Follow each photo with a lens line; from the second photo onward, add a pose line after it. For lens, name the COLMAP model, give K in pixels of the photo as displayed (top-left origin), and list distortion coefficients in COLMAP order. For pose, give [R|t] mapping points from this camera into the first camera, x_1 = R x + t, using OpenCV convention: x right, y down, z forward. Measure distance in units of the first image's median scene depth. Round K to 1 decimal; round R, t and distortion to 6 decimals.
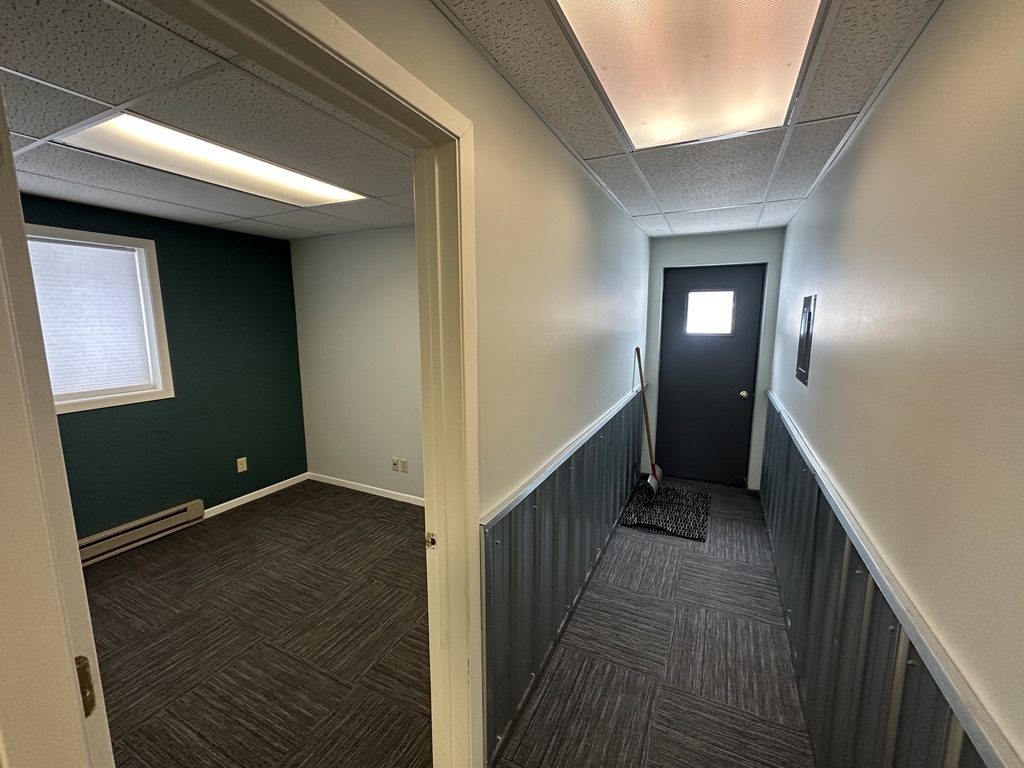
lens RADIAL K [[425.3, 0, 512.0], [0, 425.3, 384.0], [0, 0, 1]] dist [-0.007272, 0.000267]
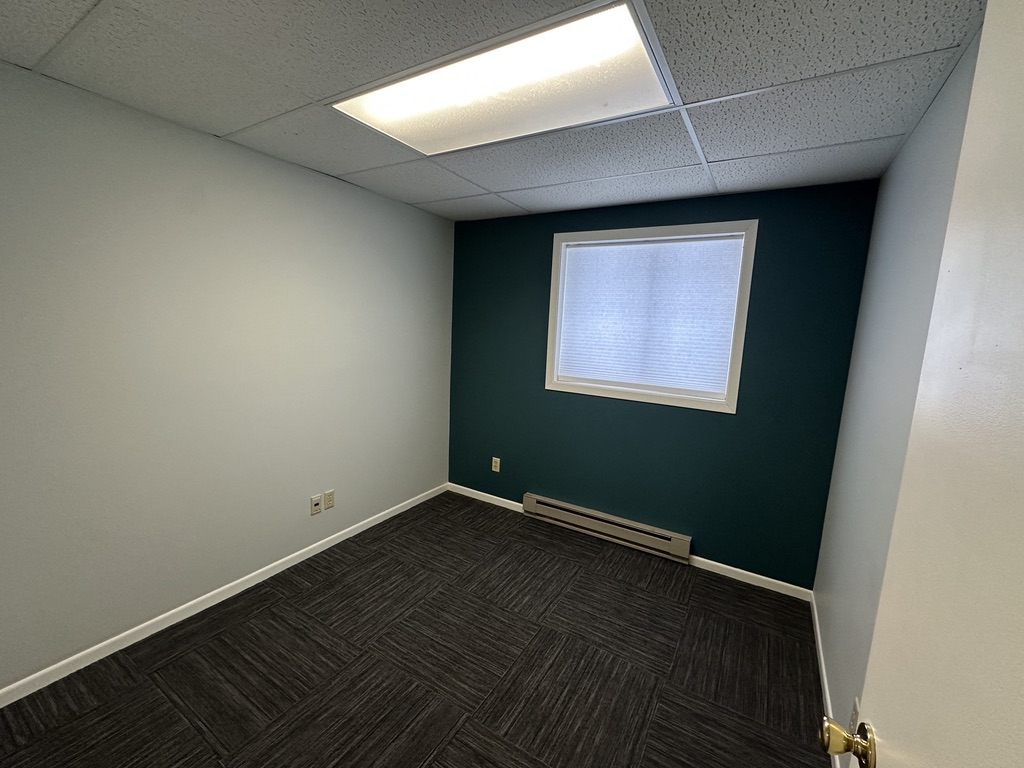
lens RADIAL K [[425.3, 0, 512.0], [0, 425.3, 384.0], [0, 0, 1]] dist [-0.007272, 0.000267]
pose [[-0.098740, 0.162119, -0.981819, 0.054102], [-0.183047, 0.966845, 0.178056, -0.106703], [0.978133, 0.197300, -0.065791, 0.720836]]
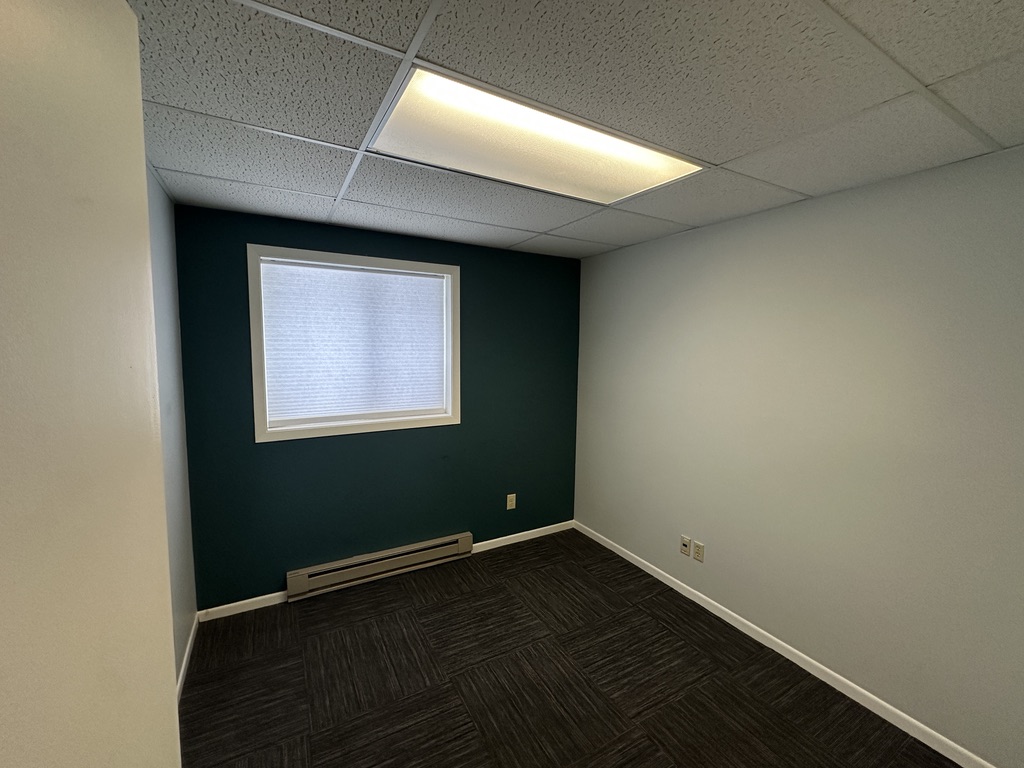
lens RADIAL K [[425.3, 0, 512.0], [0, 425.3, 384.0], [0, 0, 1]] dist [-0.007272, 0.000267]
pose [[0.826255, 0.063891, -0.559662, -0.159713], [-0.100070, 0.994392, -0.034218, -0.039765], [0.554337, 0.084278, 0.828015, 0.254004]]
